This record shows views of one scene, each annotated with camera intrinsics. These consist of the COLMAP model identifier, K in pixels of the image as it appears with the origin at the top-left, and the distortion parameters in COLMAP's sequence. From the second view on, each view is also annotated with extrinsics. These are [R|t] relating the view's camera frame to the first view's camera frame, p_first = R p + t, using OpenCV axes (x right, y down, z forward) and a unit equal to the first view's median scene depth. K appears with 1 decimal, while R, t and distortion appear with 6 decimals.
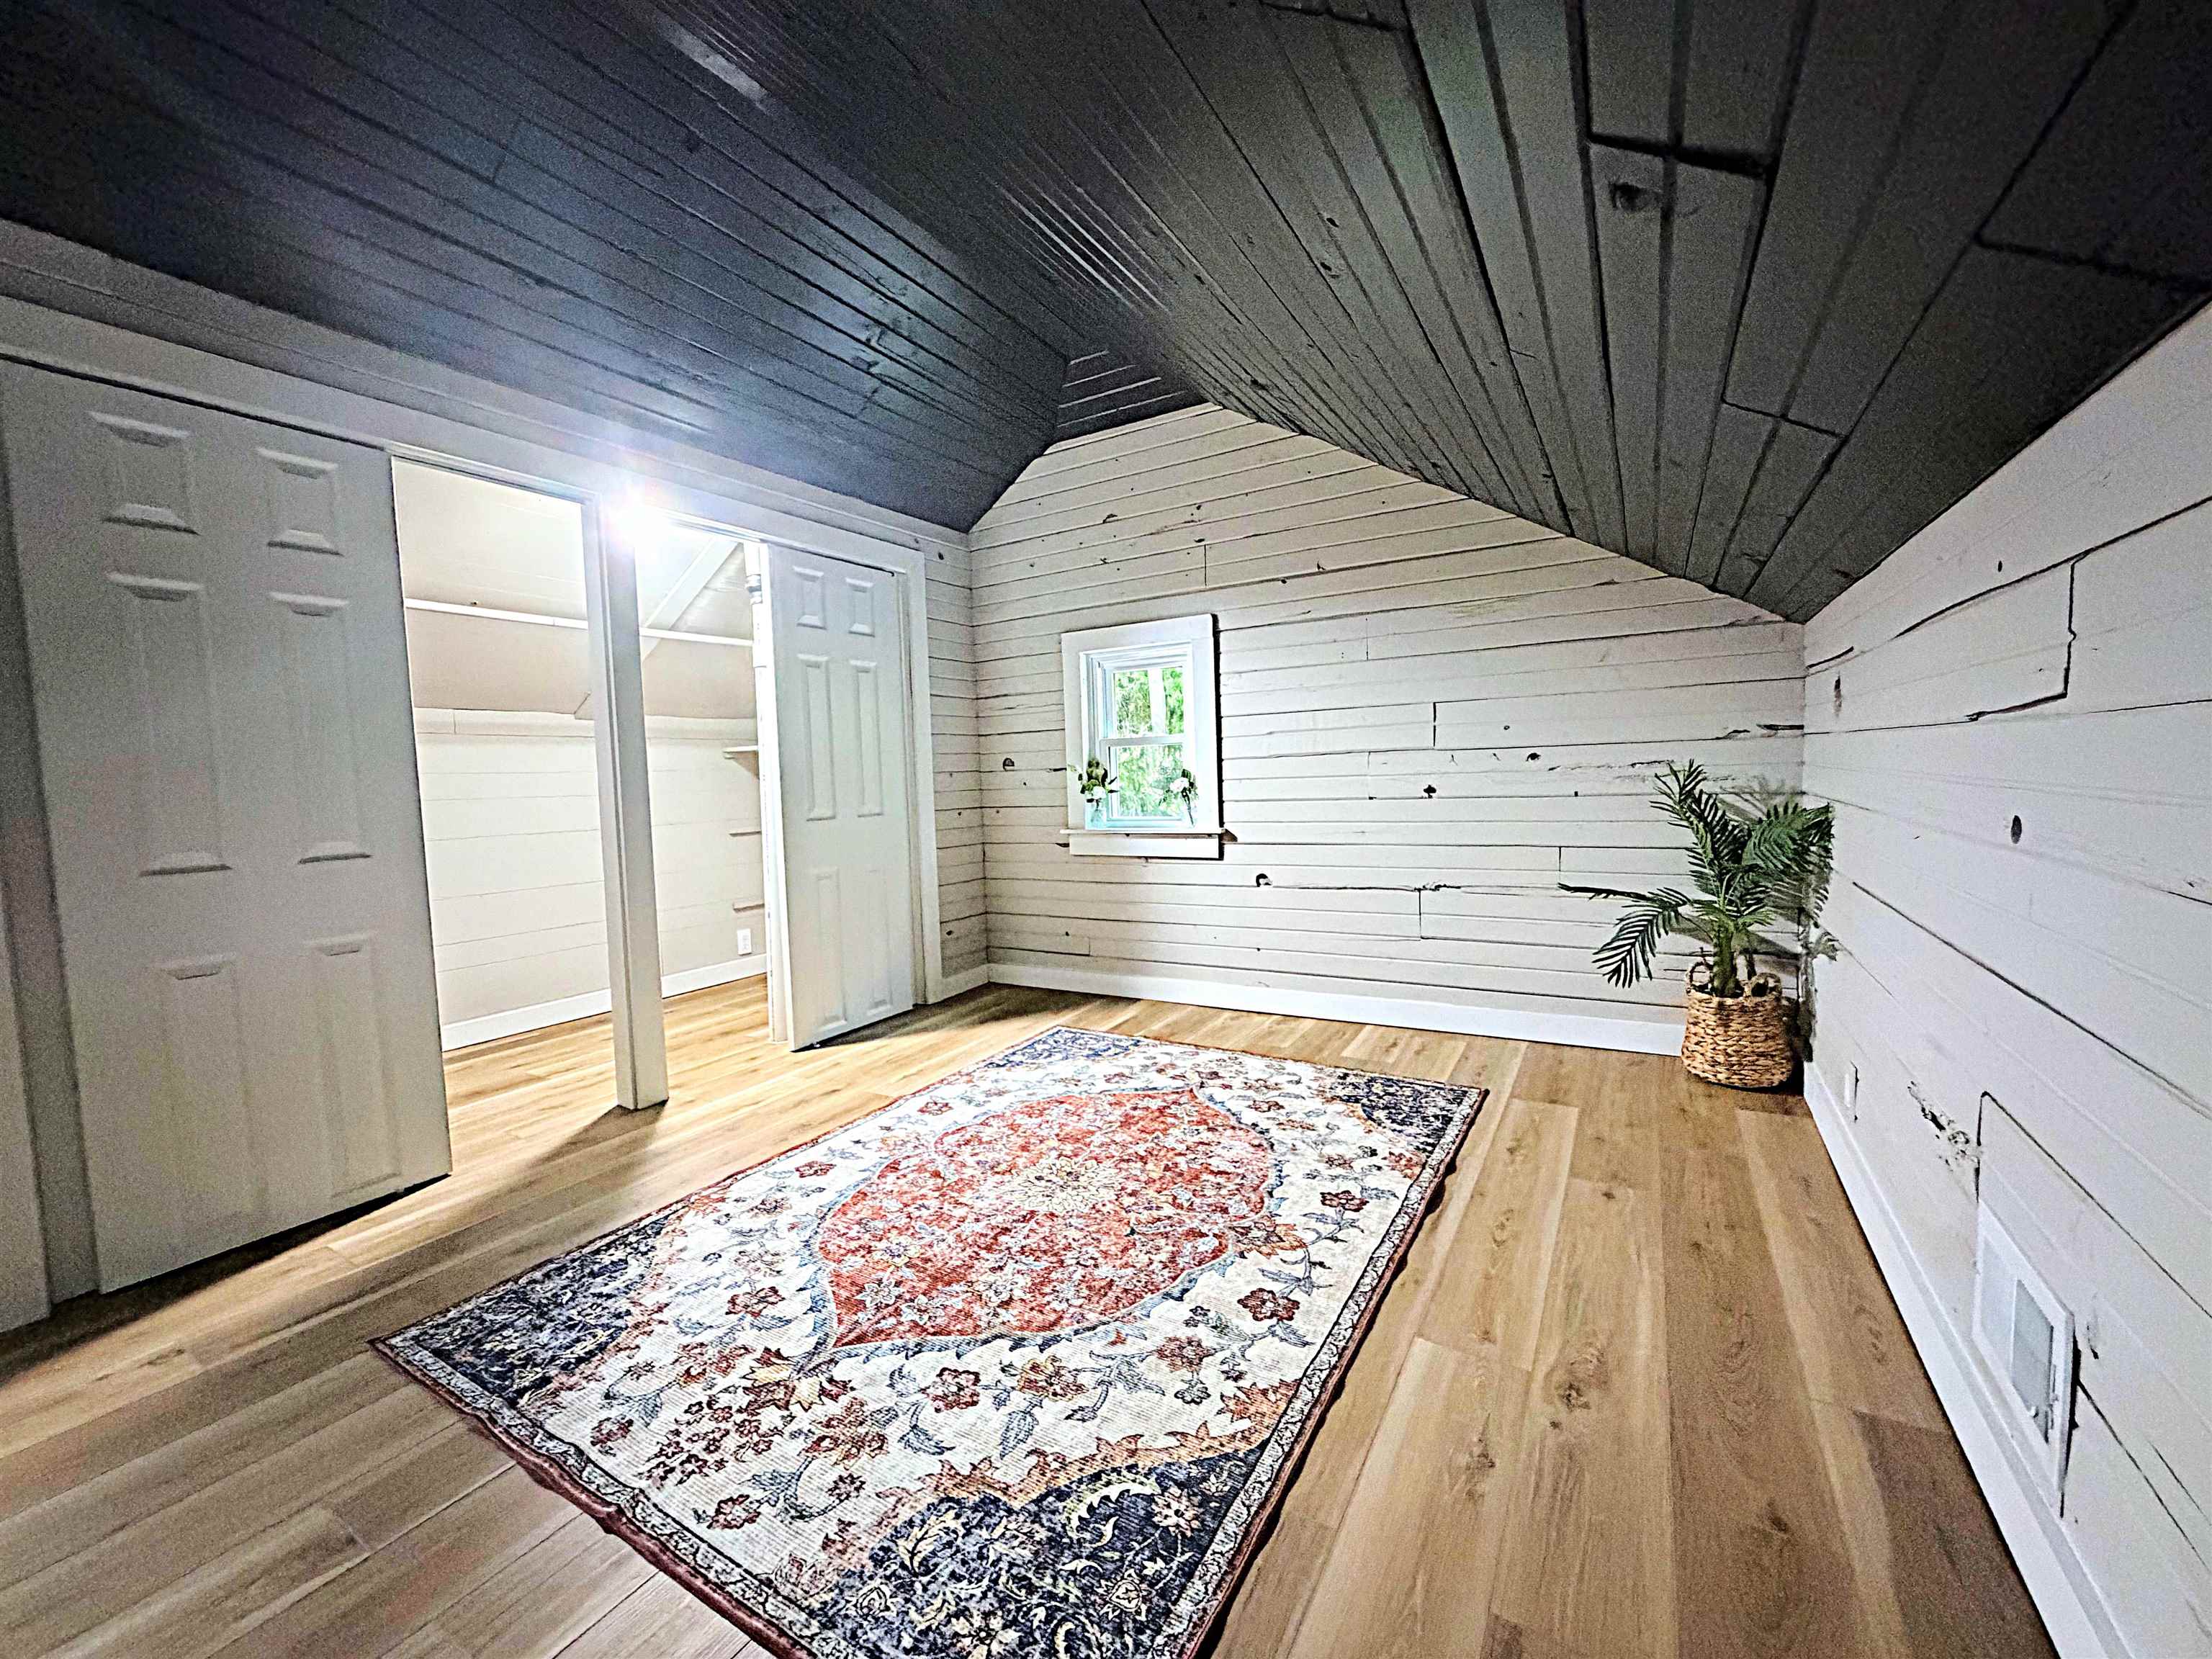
lens RADIAL K [[881.0, 0, 1099.8], [0, 881.0, 829.7], [0, 0, 1]] dist [0.002108, -0.000259]
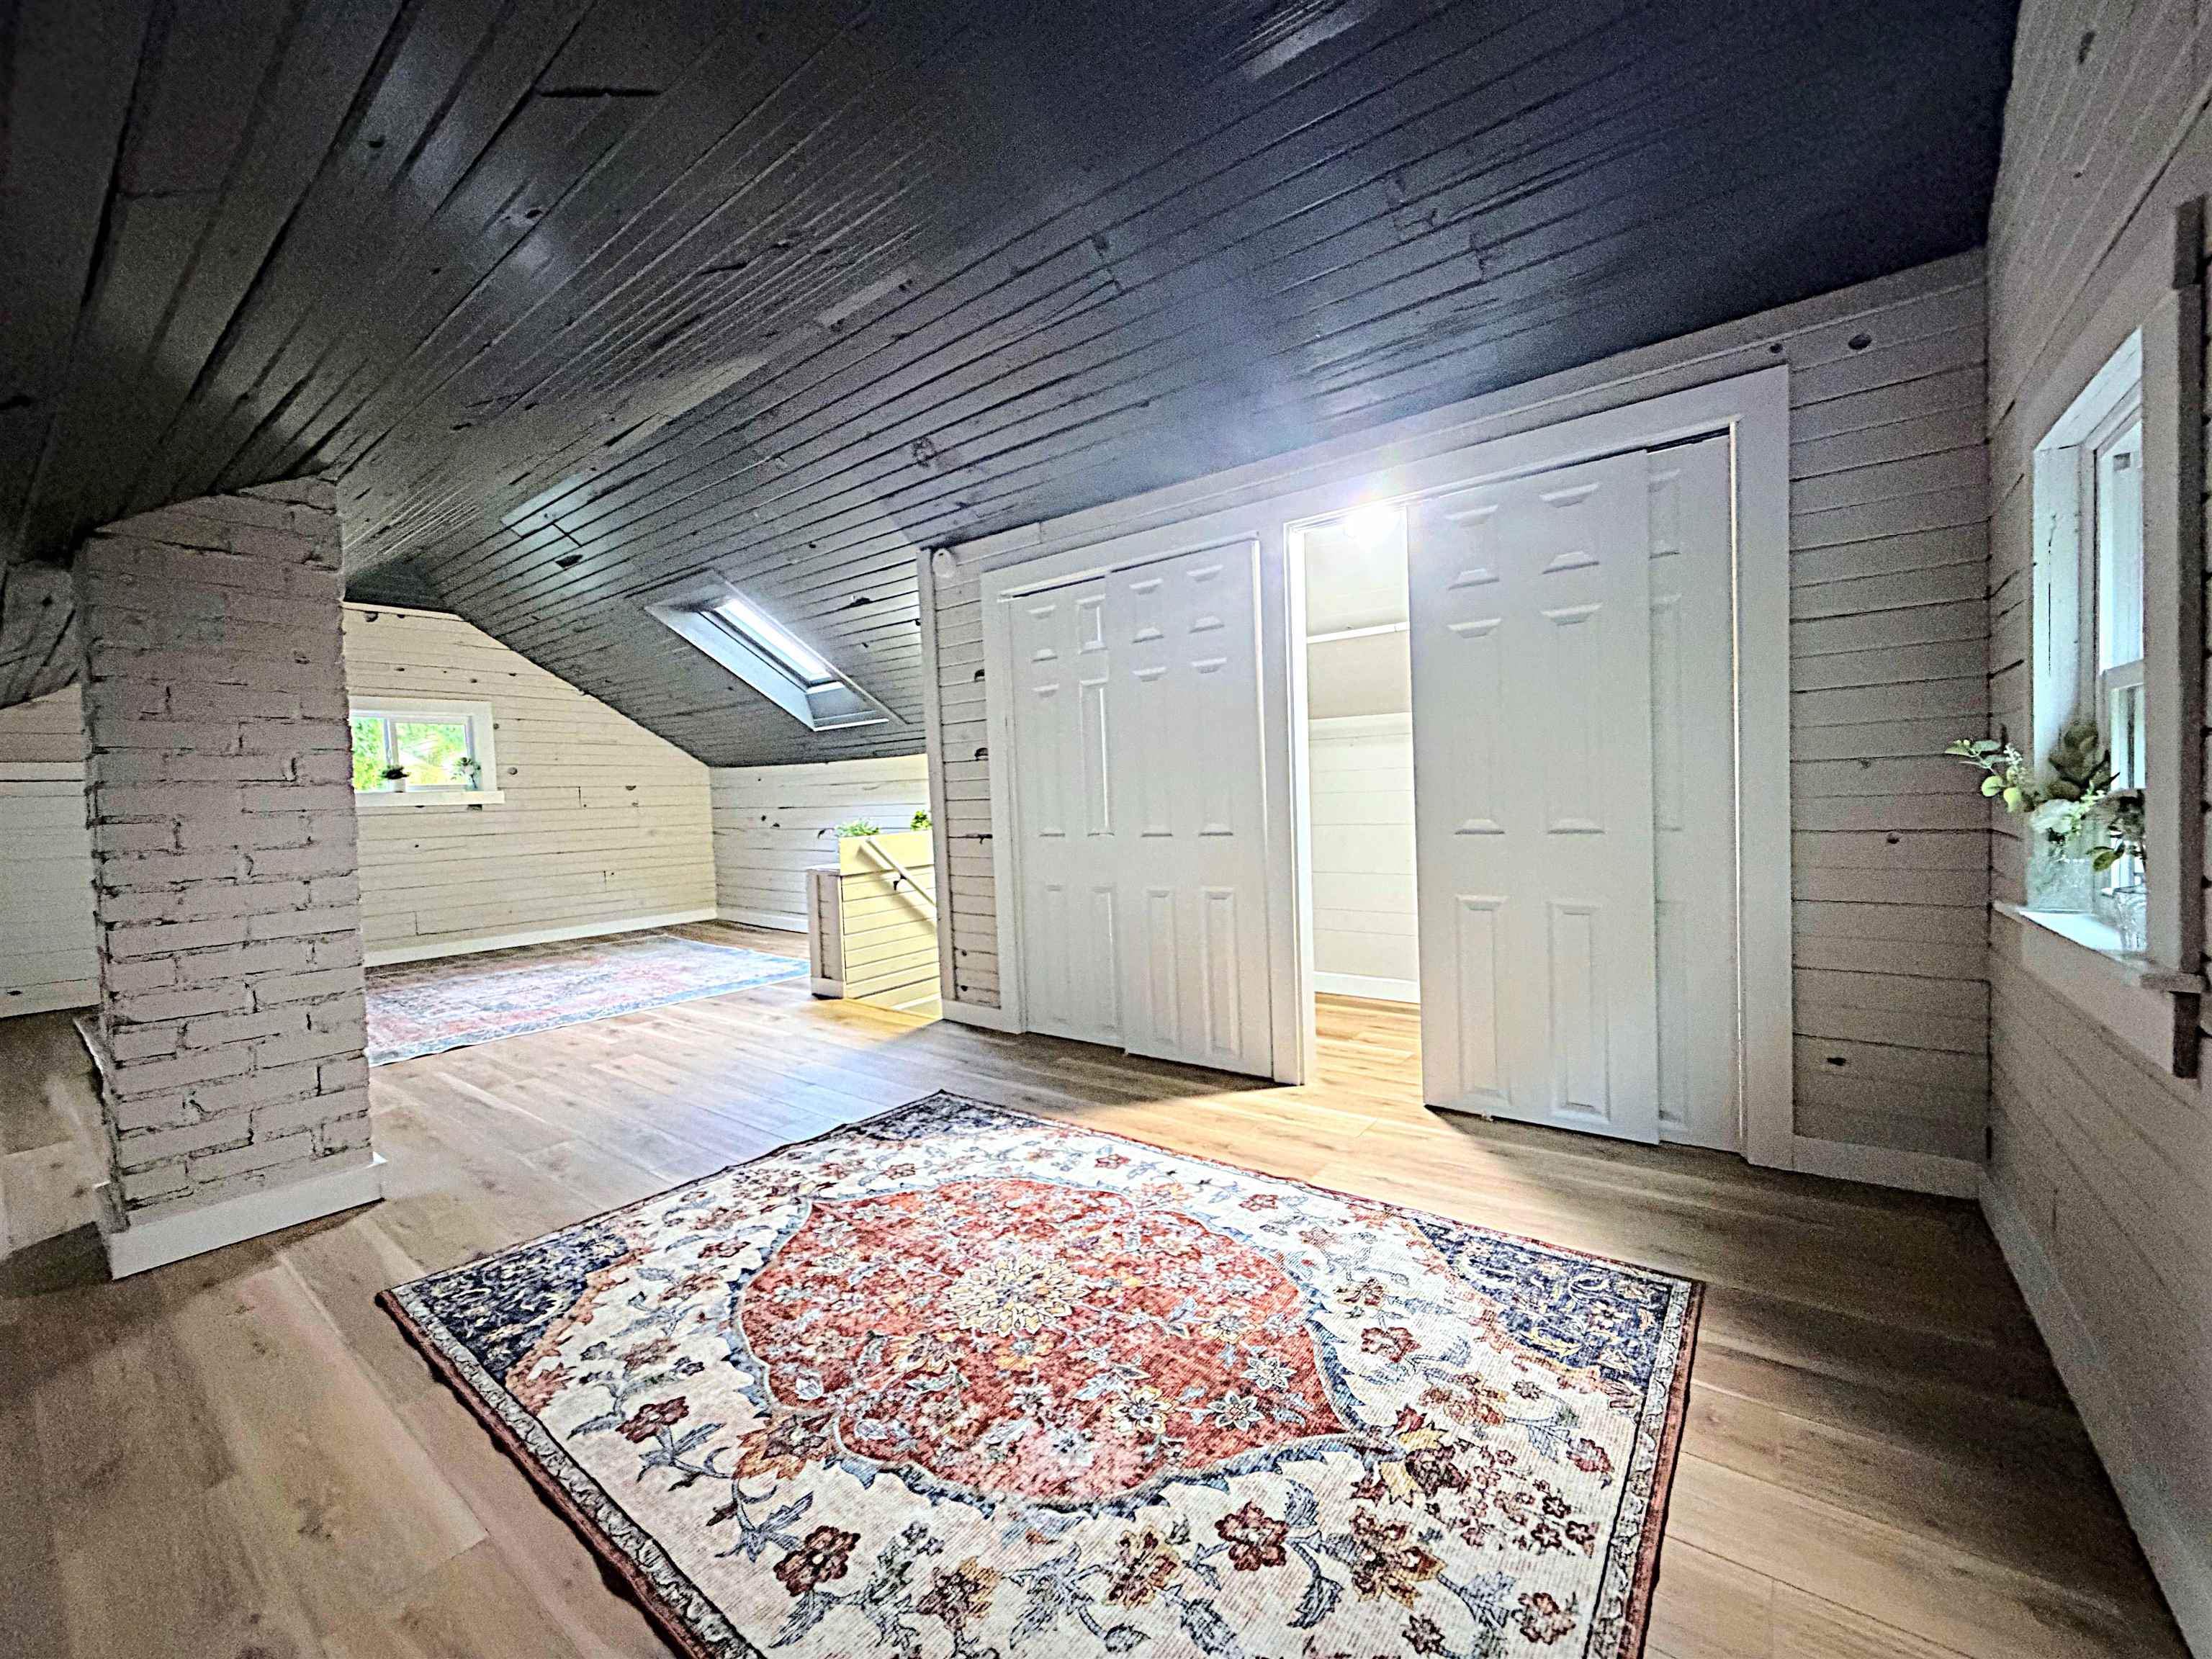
lens RADIAL K [[881.0, 0, 1099.8], [0, 881.0, 829.7], [0, 0, 1]] dist [0.002108, -0.000259]
pose [[-0.101574, 0.076265, -0.991900, 0.836955], [-0.021218, 0.996664, 0.078804, -0.117357], [0.994602, 0.029050, -0.099617, 1.284105]]
